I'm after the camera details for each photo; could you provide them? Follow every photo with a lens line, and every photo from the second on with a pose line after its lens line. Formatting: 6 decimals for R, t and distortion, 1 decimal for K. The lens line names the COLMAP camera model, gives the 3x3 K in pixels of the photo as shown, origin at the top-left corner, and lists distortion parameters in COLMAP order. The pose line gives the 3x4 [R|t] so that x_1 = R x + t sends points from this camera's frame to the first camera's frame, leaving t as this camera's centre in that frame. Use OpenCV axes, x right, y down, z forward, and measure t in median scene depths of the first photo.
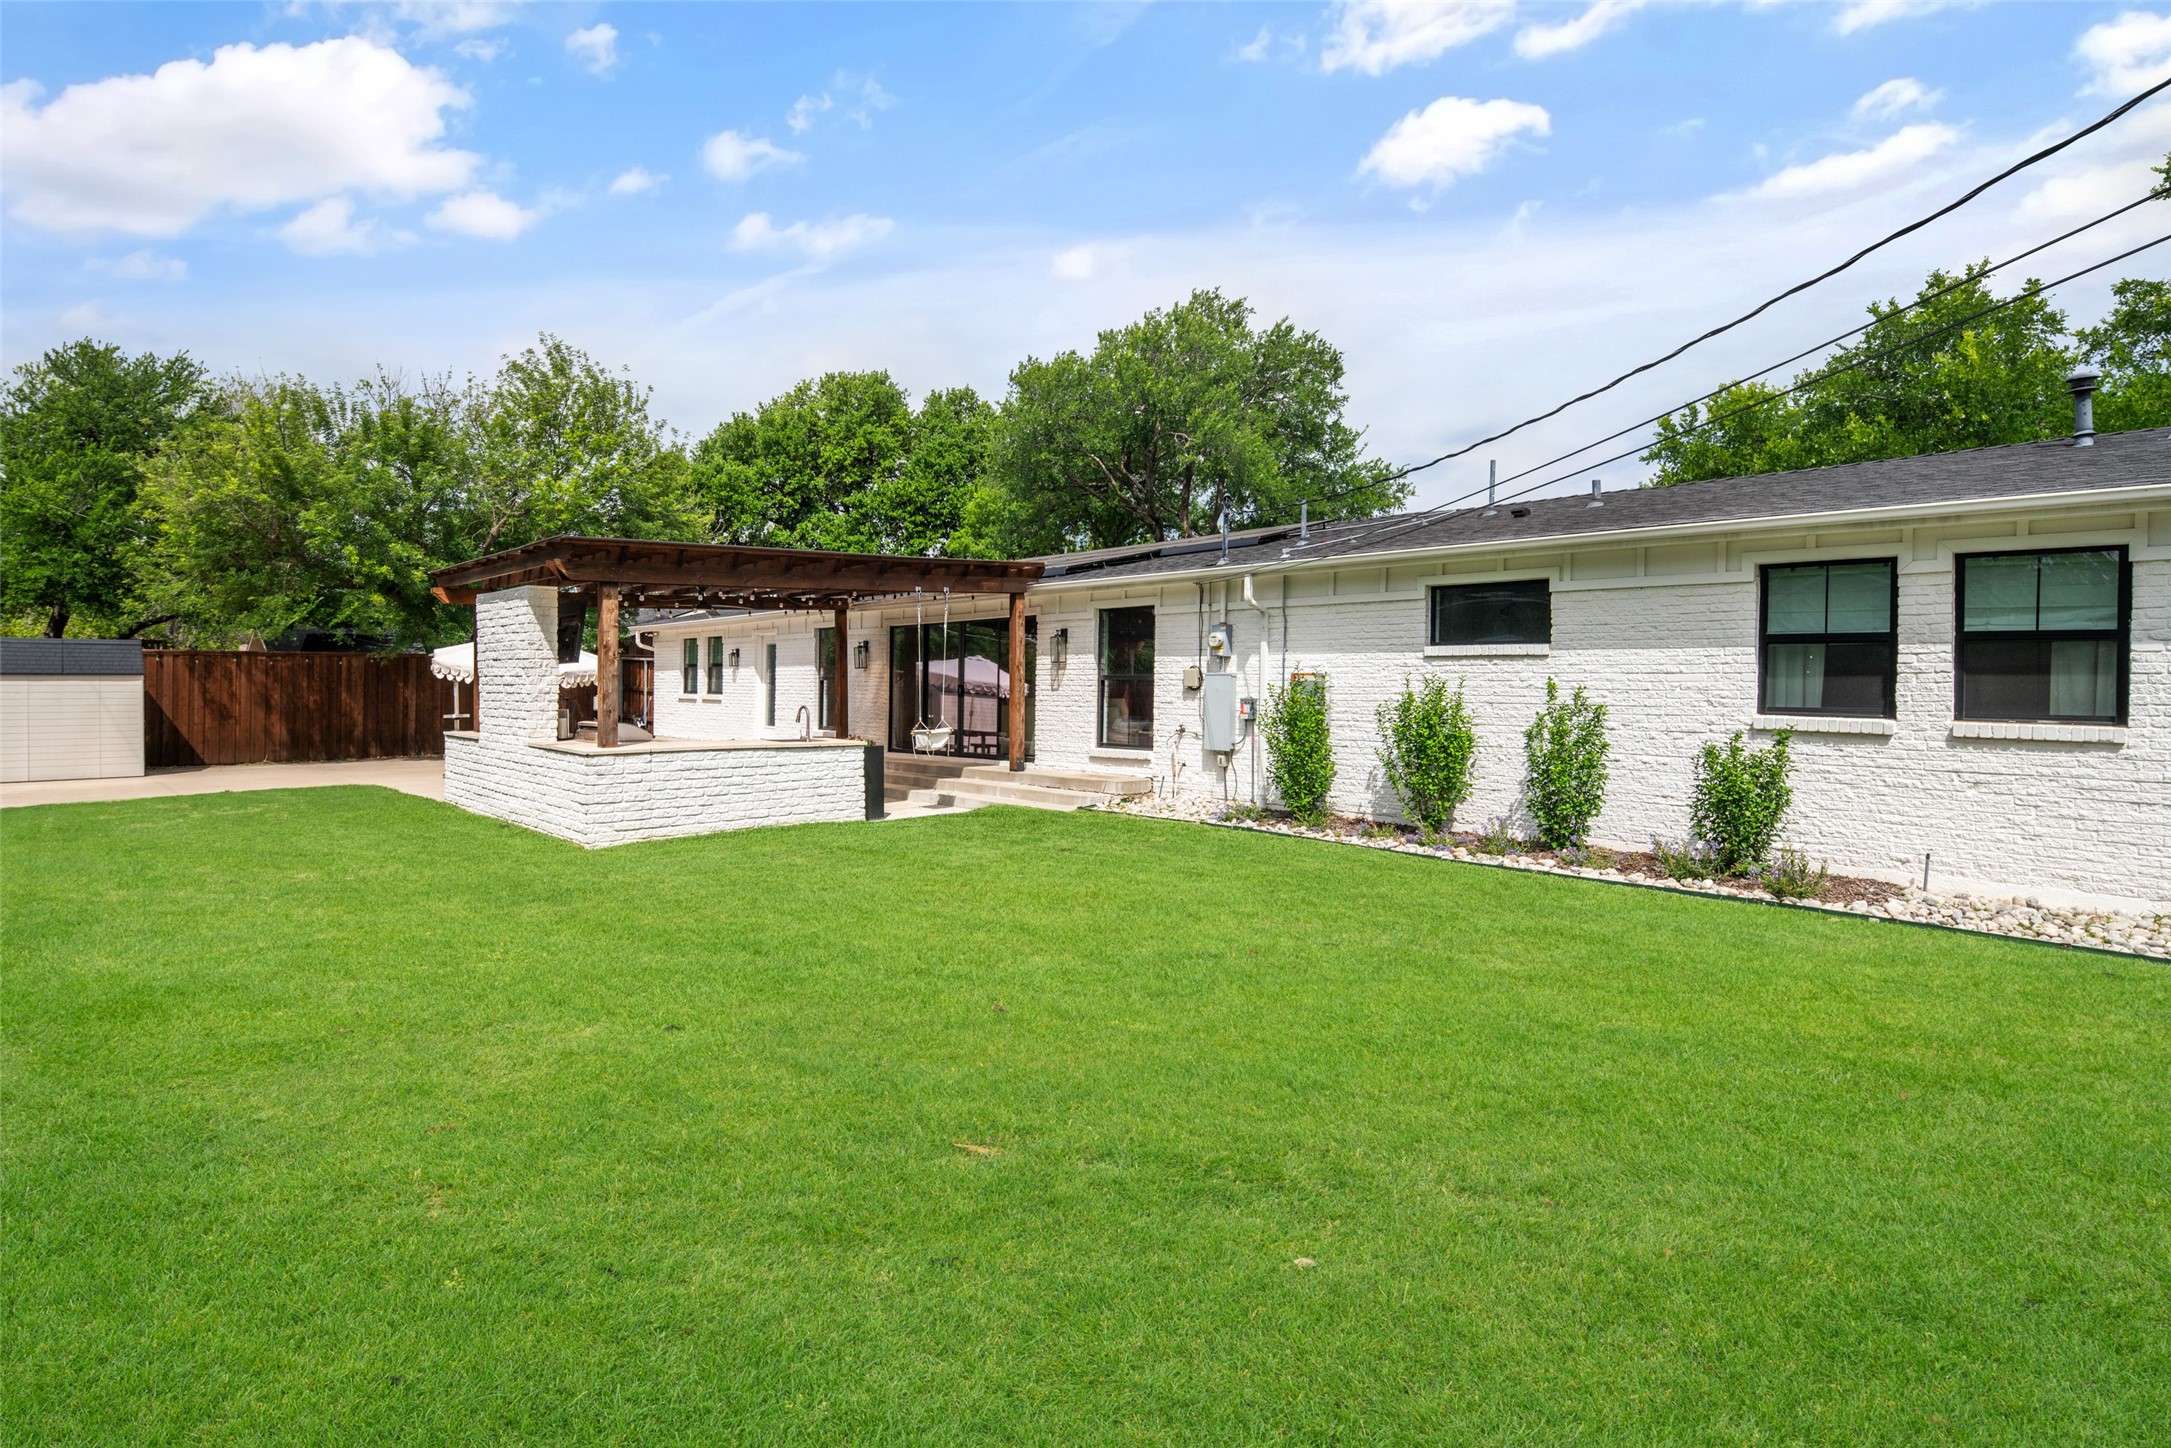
lens RADIAL K [[1120.7, 0, 1059.3], [0, 1120.7, 717.7], [0, 0, 1]] dist [0.002407, -0.000414]
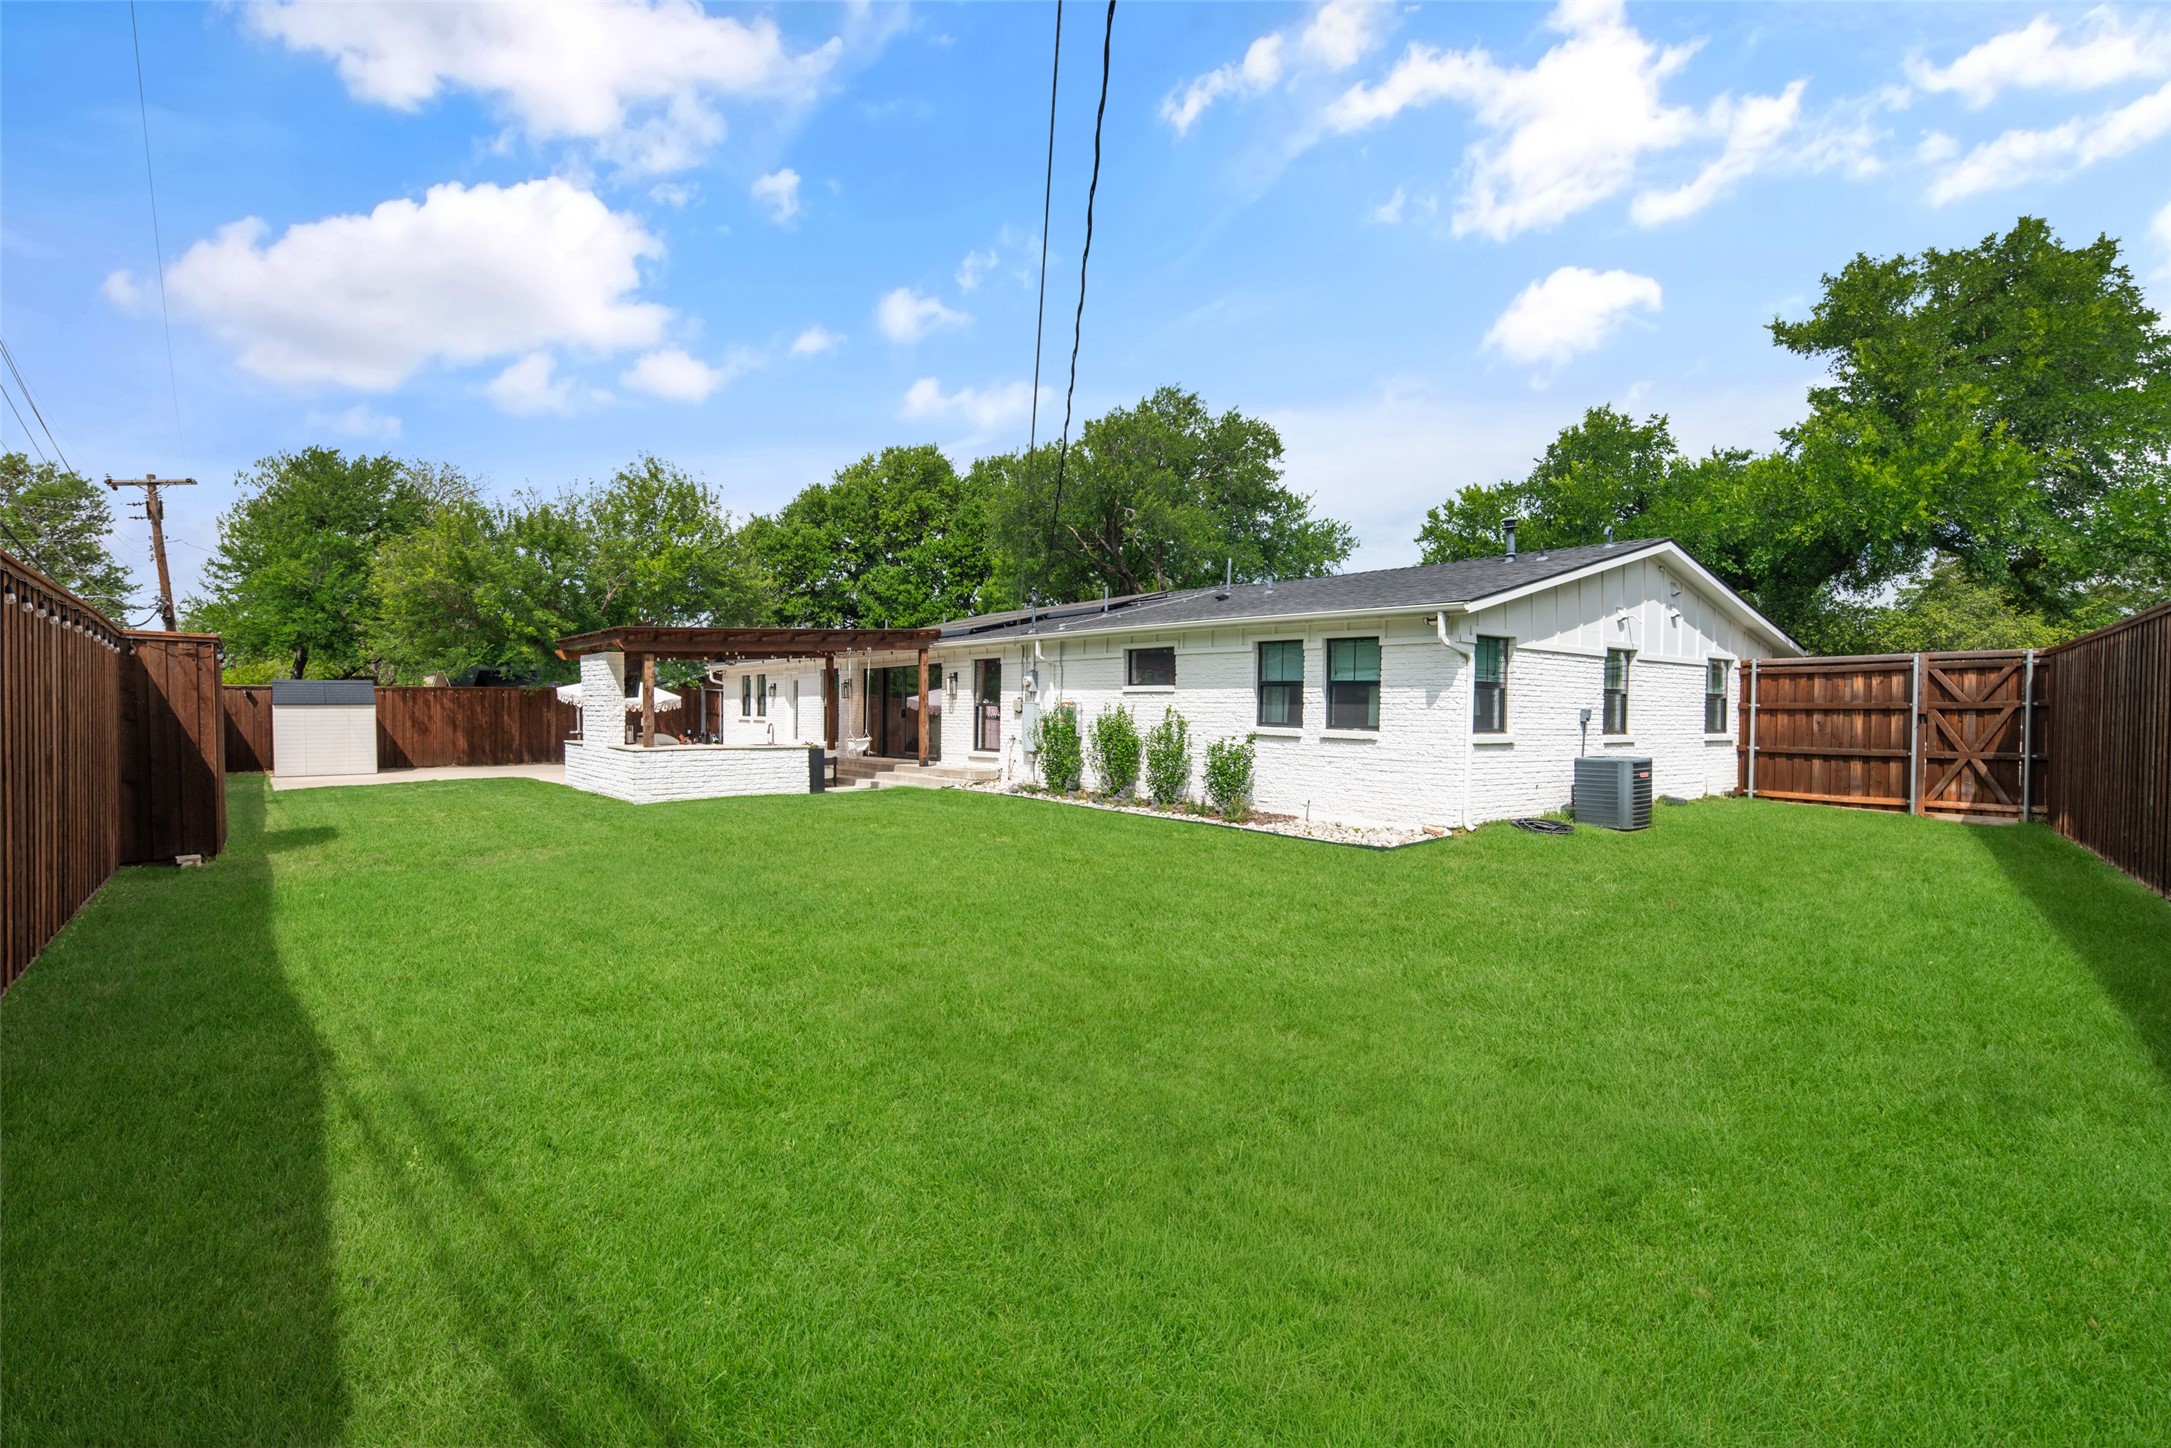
lens RADIAL K [[1108.2, 0, 1083.2], [0, 1108.2, 763.8], [0, 0, 1]] dist [0.001659, 0.000161]
pose [[0.995892, 0.001026, -0.090547, 0.215783], [0.001048, 0.999738, 0.022854, 0.006918], [0.090546, -0.022855, 0.995630, -0.329569]]
